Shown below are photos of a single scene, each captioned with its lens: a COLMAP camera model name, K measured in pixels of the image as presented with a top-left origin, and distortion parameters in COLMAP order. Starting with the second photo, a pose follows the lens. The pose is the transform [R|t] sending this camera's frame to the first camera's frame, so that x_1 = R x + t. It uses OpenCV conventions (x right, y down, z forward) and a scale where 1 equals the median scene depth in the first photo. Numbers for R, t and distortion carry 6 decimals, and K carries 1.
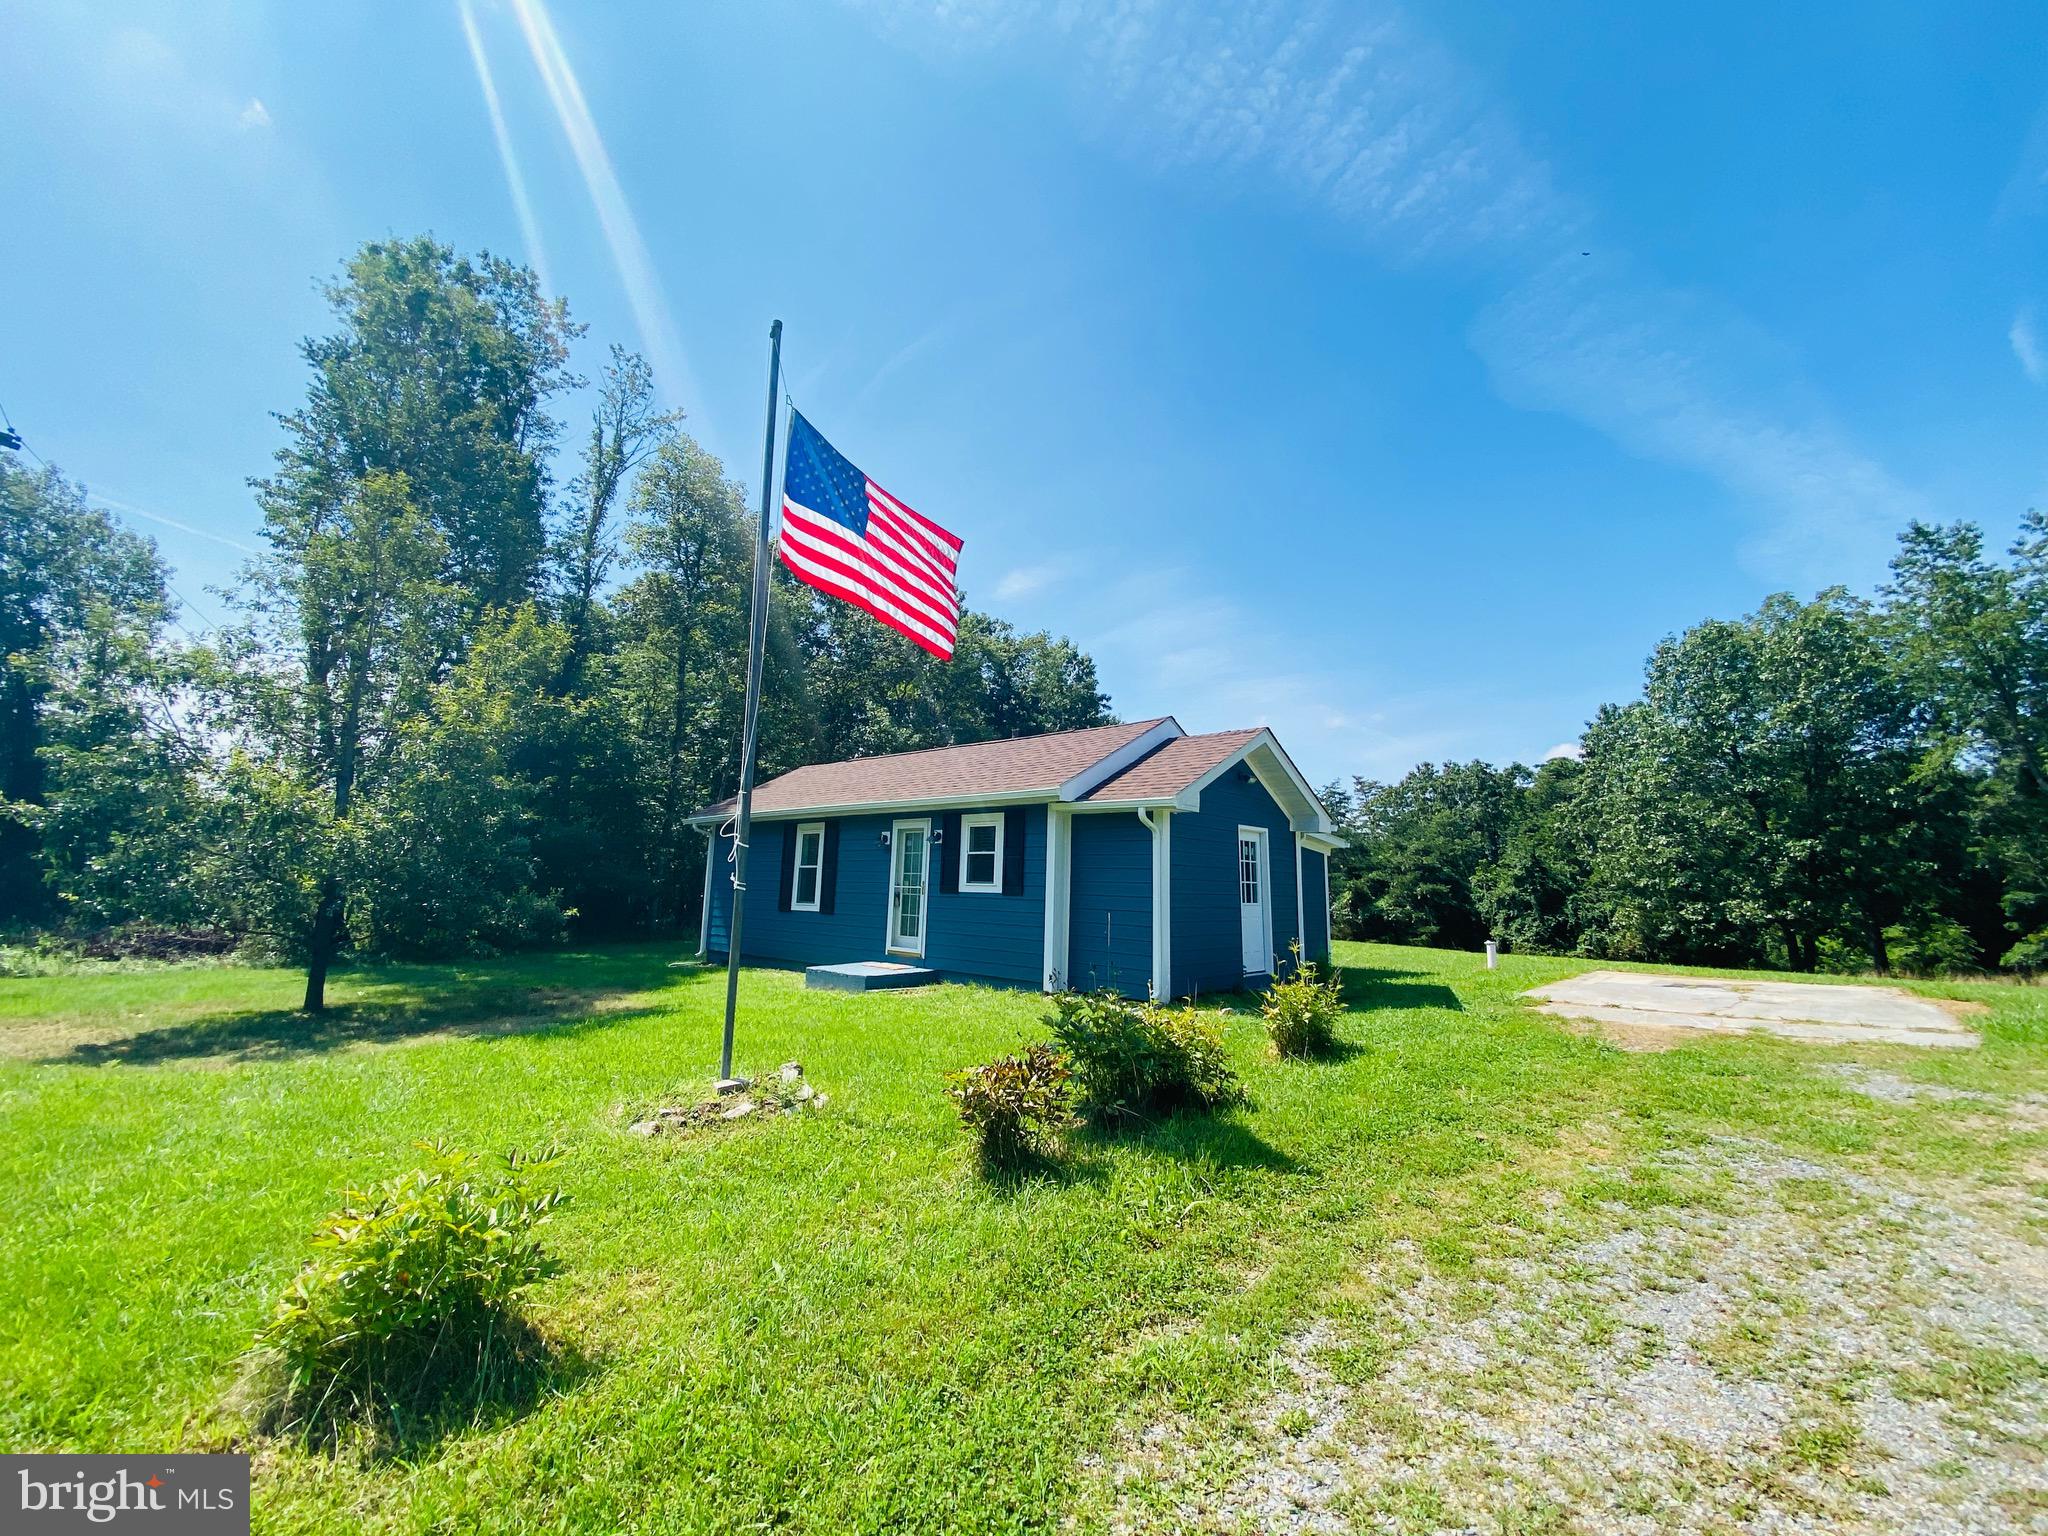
lens RADIAL K [[837.7, 0, 1025.8], [0, 837.7, 761.6], [0, 0, 1]] dist [0.015594, -0.018220]
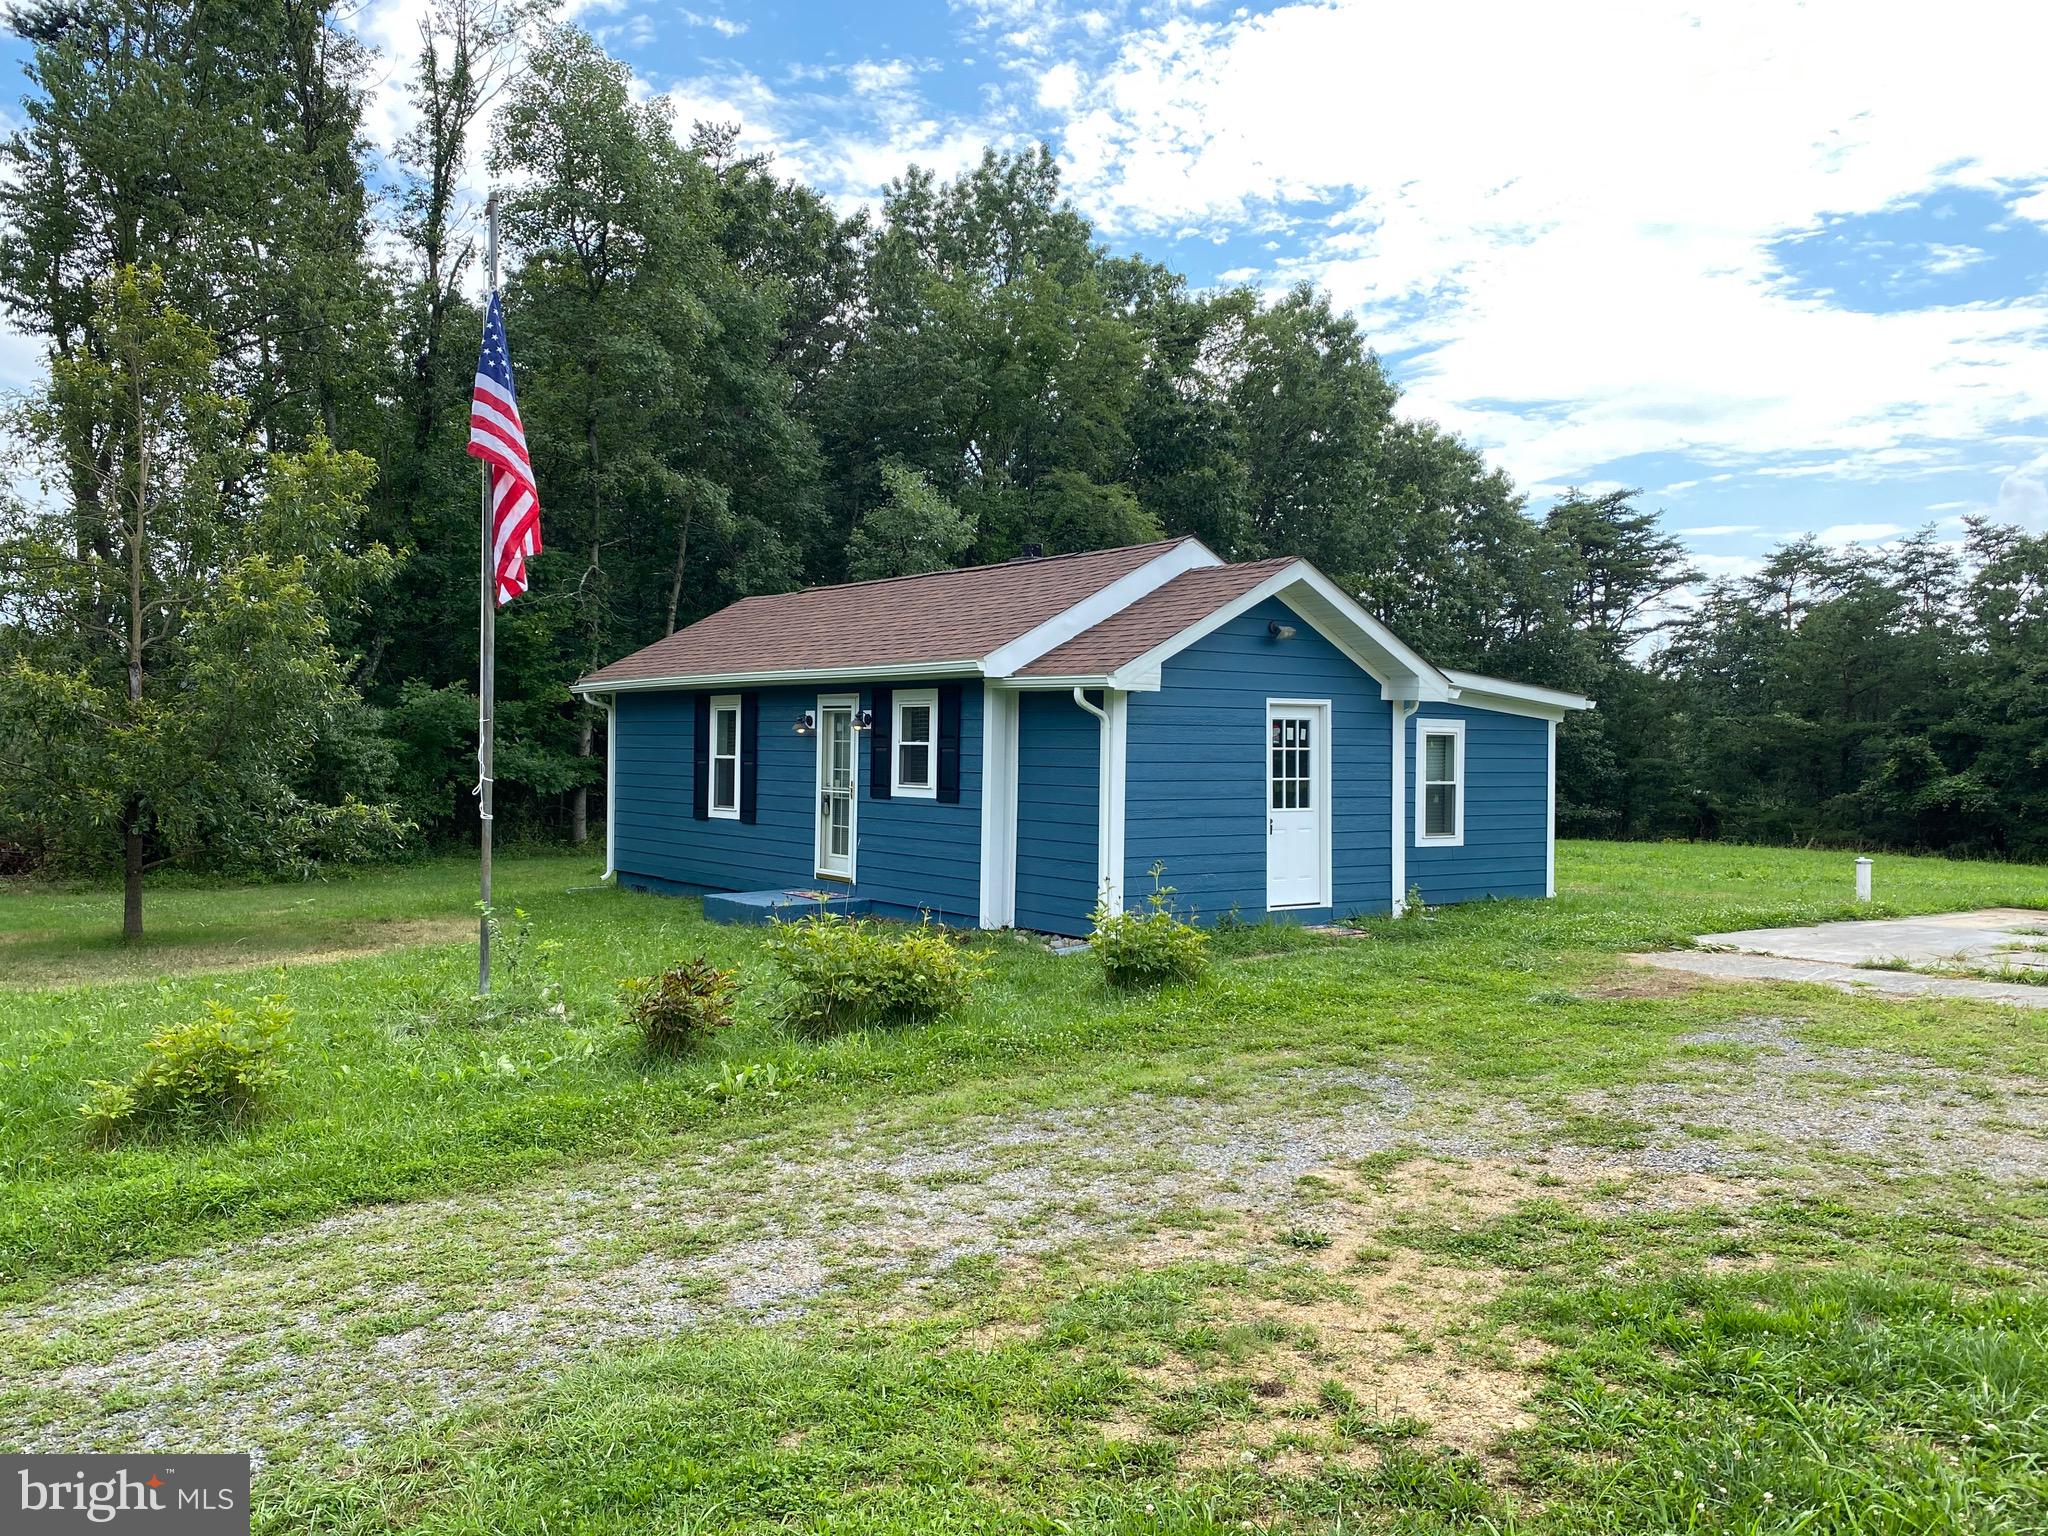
lens RADIAL K [[1761.4, 0, 1024.7], [0, 1761.4, 770.4], [0, 0, 1]] dist [0.000404, -0.002427]
pose [[0.974194, -0.008827, -0.225540, 0.359830], [0.046292, 0.985807, 0.161372, -0.101965], [0.220915, -0.167648, 0.960776, -0.415313]]
